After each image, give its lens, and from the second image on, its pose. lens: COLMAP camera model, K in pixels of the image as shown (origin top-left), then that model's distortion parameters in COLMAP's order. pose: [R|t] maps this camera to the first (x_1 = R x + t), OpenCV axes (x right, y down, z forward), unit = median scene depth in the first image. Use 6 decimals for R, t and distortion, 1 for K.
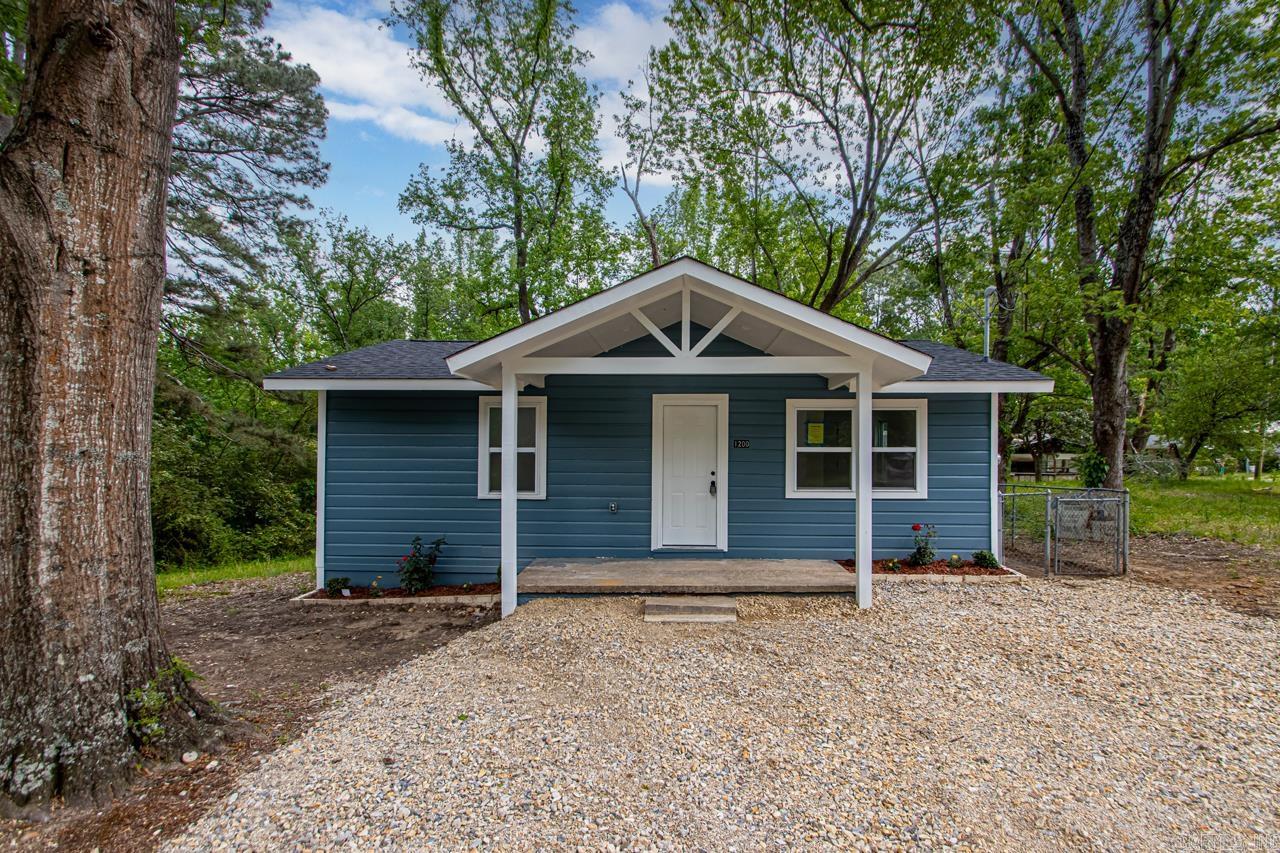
lens RADIAL K [[647.5, 0, 679.9], [0, 647.5, 413.9], [0, 0, 1]] dist [-0.001748, 0.002958]
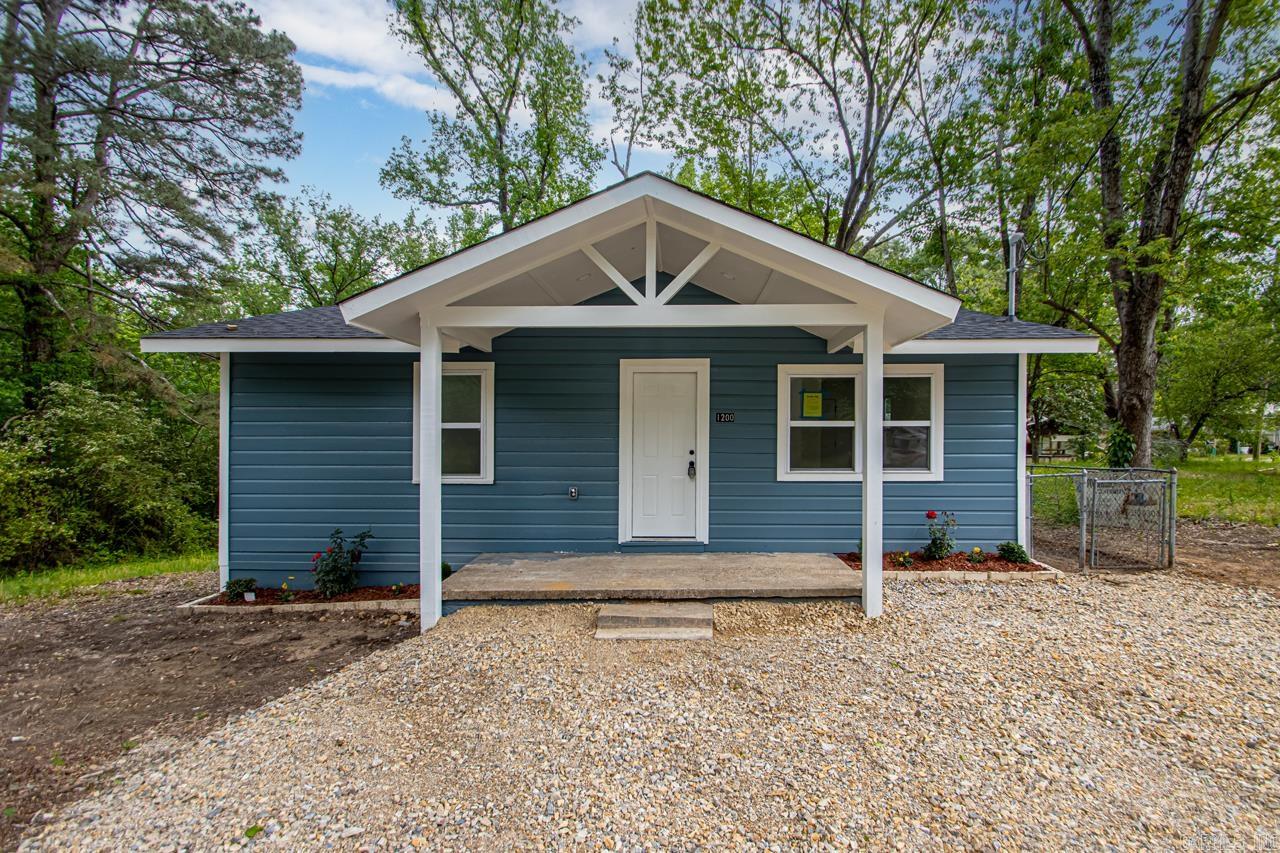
lens RADIAL K [[630.0, 0, 688.7], [0, 630.0, 418.2], [0, 0, 1]] dist [0.005191, -0.008576]
pose [[0.999882, -0.003385, 0.015016, 0.035565], [0.002953, 0.999585, 0.028656, 0.023699], [-0.015107, -0.028608, 0.999477, 0.179239]]
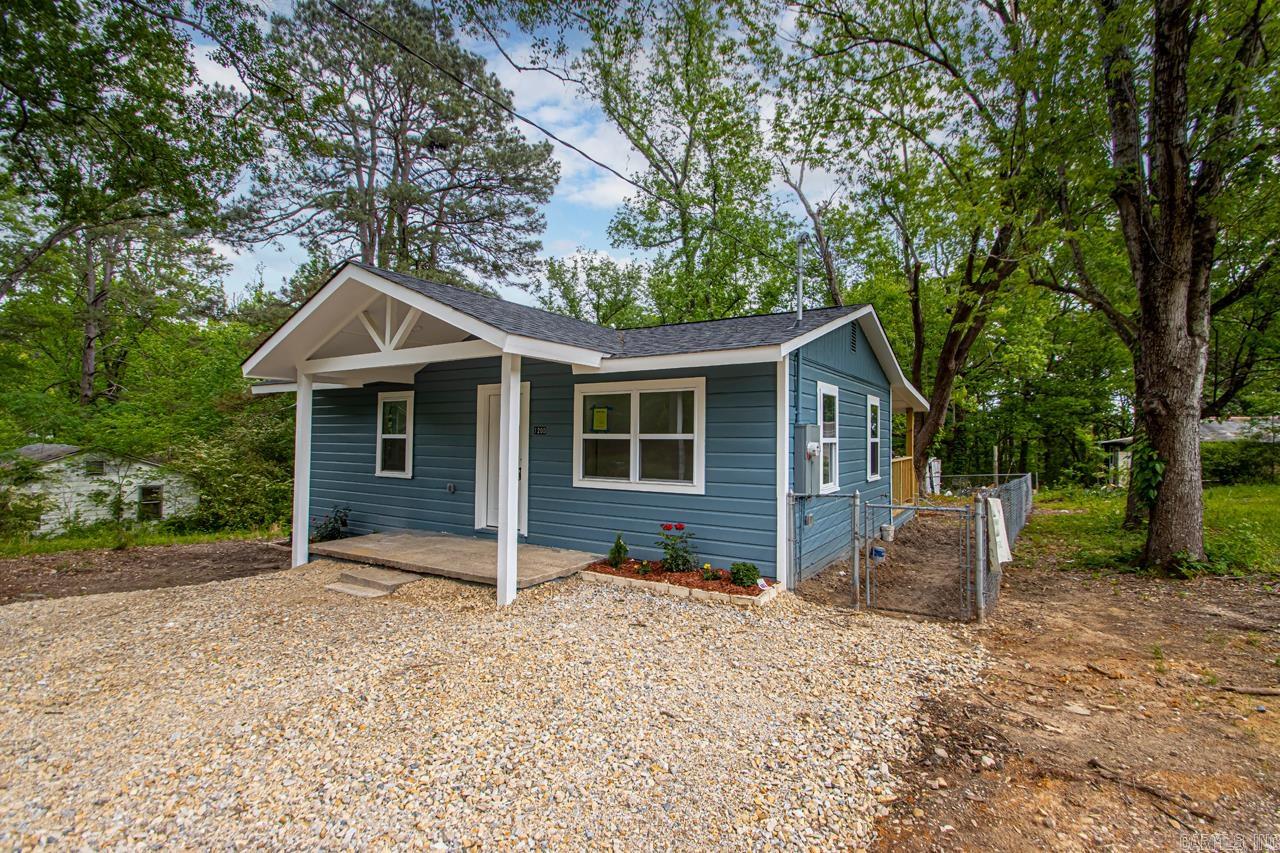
lens RADIAL K [[600.8, 0, 638.3], [0, 600.8, 405.1], [0, 0, 1]] dist [0.016360, -0.011995]
pose [[0.856318, -0.026386, -0.515775, 0.712212], [0.024131, 0.999647, -0.011078, 0.020720], [0.515885, -0.002960, 0.856652, 0.281094]]
